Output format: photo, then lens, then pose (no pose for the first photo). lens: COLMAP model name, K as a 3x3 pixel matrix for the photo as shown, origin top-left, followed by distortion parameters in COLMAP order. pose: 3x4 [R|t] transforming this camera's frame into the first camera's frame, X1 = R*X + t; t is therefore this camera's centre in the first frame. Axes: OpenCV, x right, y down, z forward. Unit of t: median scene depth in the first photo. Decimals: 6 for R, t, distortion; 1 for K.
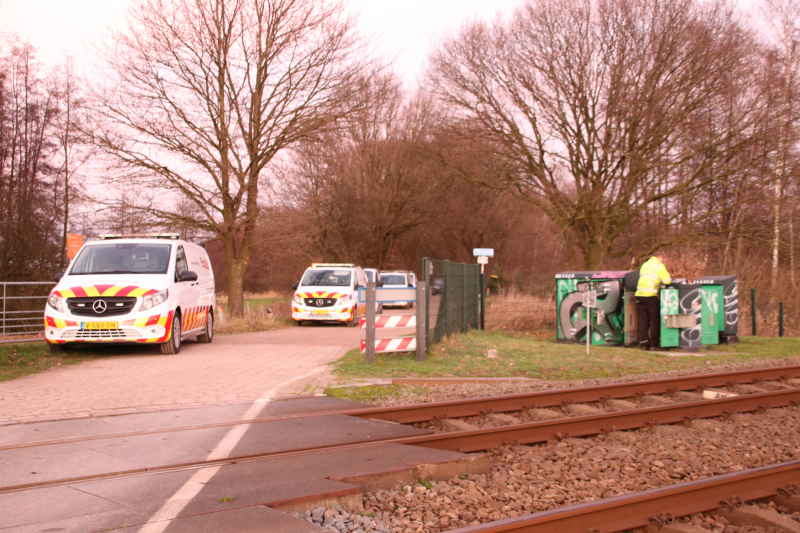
lens RADIAL K [[1020.6, 0, 398.6], [0, 1020.6, 264.1], [0, 0, 1]] dist [0.014587, 0.034866]
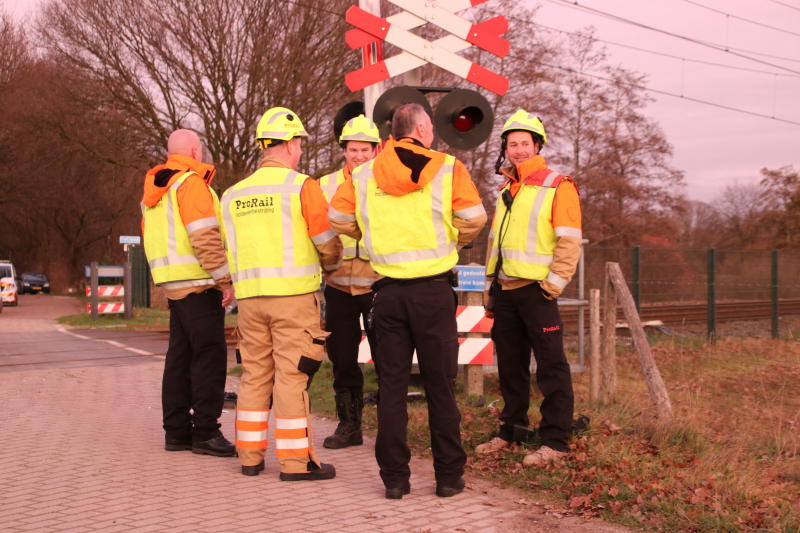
lens RADIAL K [[1507.8, 0, 400.0], [0, 1507.8, 266.5], [0, 0, 1]] dist [0.168418, 0.016144]
pose [[0.952915, 0.002388, 0.303227, -0.073193], [-0.004528, 0.999970, 0.006356, 0.002283], [-0.303202, -0.007429, 0.952897, -0.311568]]
